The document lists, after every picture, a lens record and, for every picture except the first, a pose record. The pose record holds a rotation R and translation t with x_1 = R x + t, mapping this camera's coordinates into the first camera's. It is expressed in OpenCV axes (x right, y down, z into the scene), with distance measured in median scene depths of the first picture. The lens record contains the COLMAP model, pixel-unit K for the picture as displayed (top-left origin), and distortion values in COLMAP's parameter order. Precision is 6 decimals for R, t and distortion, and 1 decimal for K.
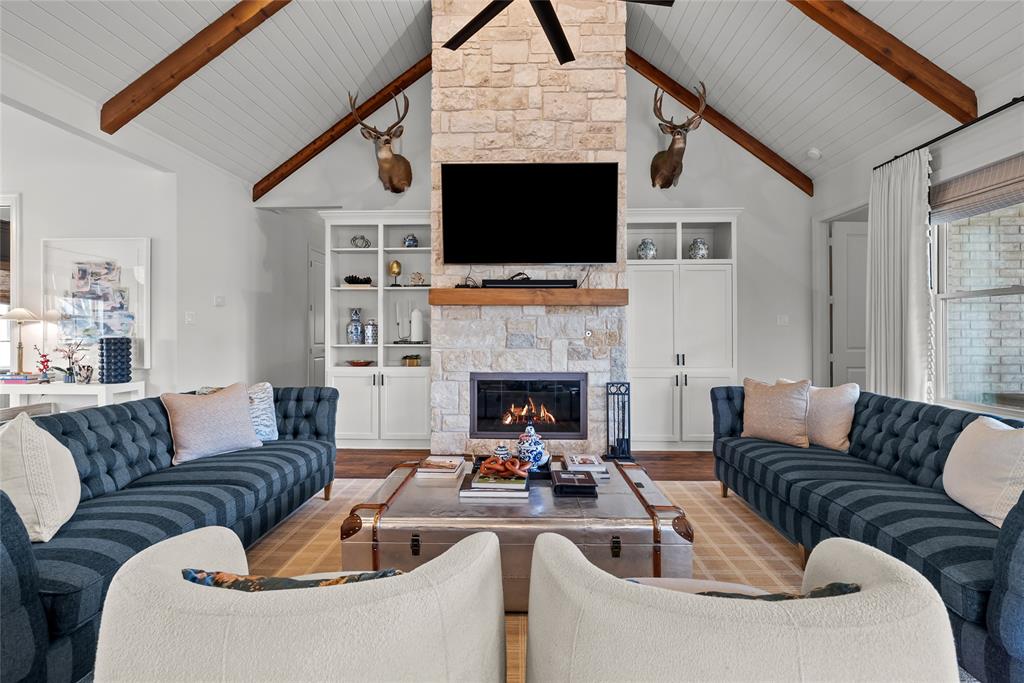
lens RADIAL K [[482.1, 0, 511.6], [0, 482.1, 333.7], [0, 0, 1]] dist [-0.013053, 0.005371]
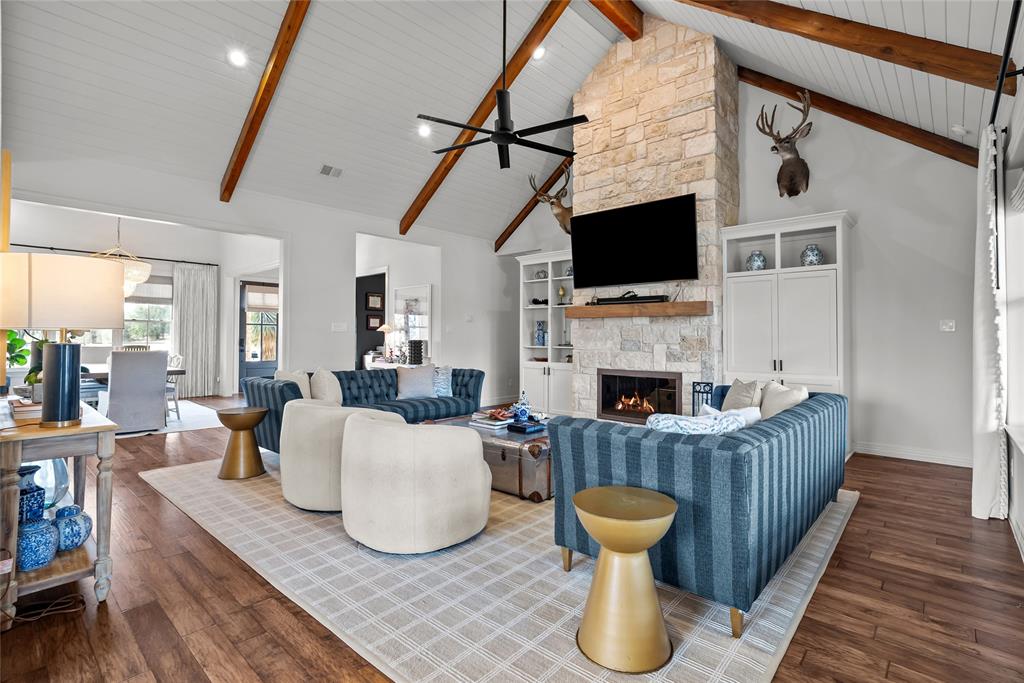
lens RADIAL K [[482.1, 0, 519.8], [0, 482.1, 336.7], [0, 0, 1]] dist [-0.013053, 0.005371]
pose [[0.769213, 0.002465, -0.638988, 0.604003], [-0.007300, 0.999961, -0.004930, 0.001220], [0.638951, 0.008457, 0.769201, -0.156685]]
